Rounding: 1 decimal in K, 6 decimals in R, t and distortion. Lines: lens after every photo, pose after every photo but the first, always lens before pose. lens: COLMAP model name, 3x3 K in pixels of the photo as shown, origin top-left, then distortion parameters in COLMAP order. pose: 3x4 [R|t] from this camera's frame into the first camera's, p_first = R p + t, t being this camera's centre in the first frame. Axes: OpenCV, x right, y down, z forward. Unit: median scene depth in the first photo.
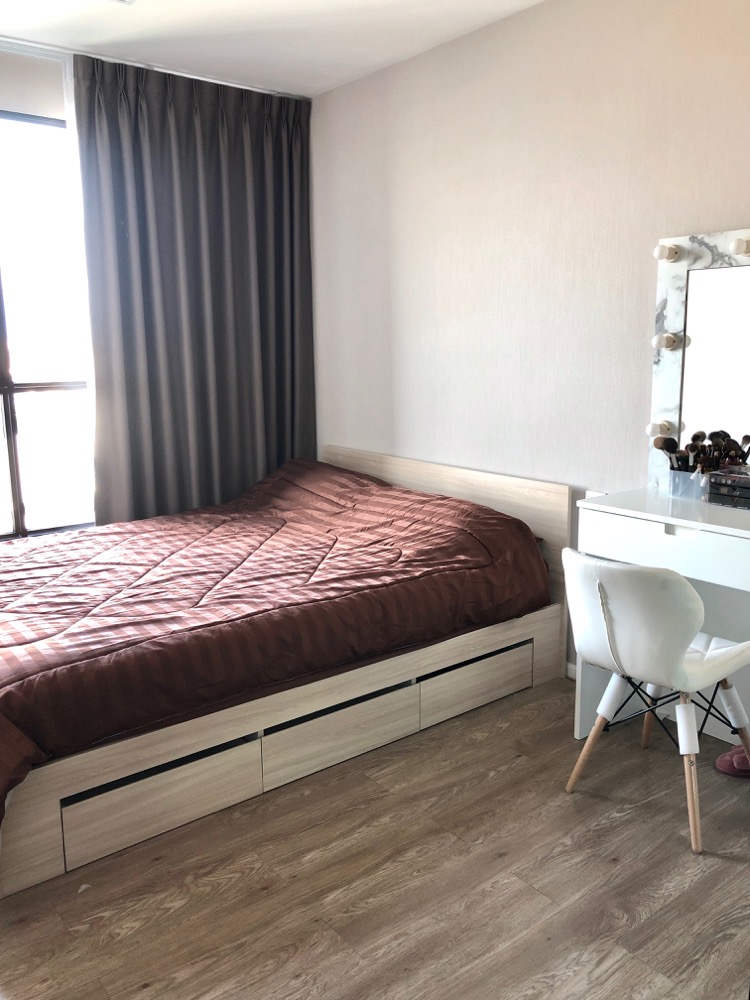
lens RADIAL K [[823.0, 0, 375.0], [0, 823.0, 500.0], [0, 0, 1]] dist [0.044319, -0.026398]
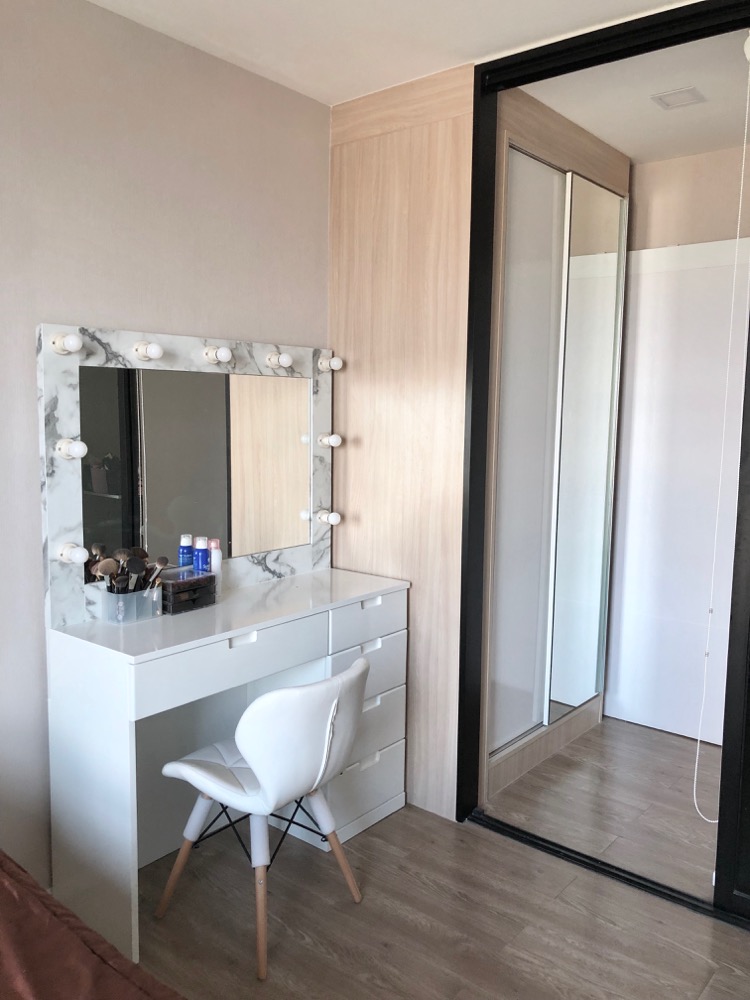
lens RADIAL K [[823.0, 0, 375.0], [0, 823.0, 500.0], [0, 0, 1]] dist [0.044319, -0.026398]
pose [[-0.231551, -0.111450, 0.966418, -0.539001], [0.172381, 0.972995, 0.153511, -0.224050], [-0.957428, 0.202137, -0.206086, 0.924853]]
